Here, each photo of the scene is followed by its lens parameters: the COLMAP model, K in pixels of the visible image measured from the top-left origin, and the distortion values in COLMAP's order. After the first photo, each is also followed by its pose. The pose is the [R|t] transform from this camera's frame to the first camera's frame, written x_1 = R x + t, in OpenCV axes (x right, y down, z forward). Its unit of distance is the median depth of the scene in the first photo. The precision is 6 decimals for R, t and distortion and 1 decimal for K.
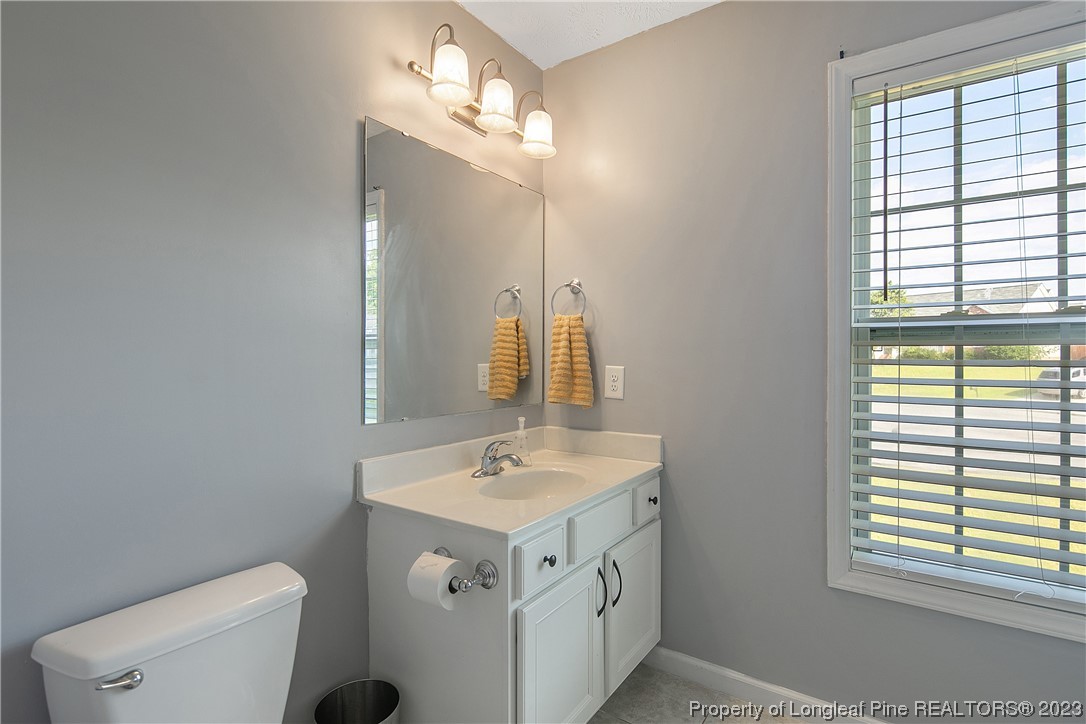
lens RADIAL K [[543.0, 0, 543.0], [0, 543.0, 362.0], [0, 0, 1]] dist [0.088236, -0.000007]
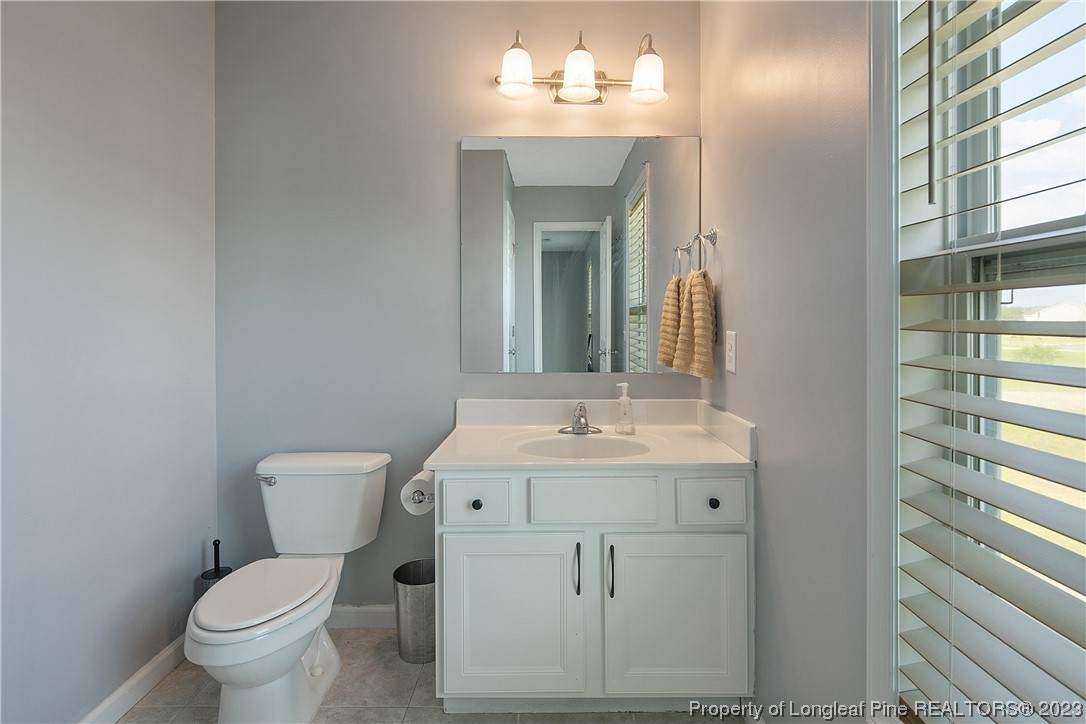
lens RADIAL K [[554.3, 0, 543.3], [0, 554.3, 319.8], [0, 0, 1]] dist [0.000014, -0.000086]
pose [[0.582520, 0.000669, -0.812816, 0.668576], [-0.017627, 0.999775, -0.011810, 0.004649], [0.812625, 0.021207, 0.582401, 0.315305]]
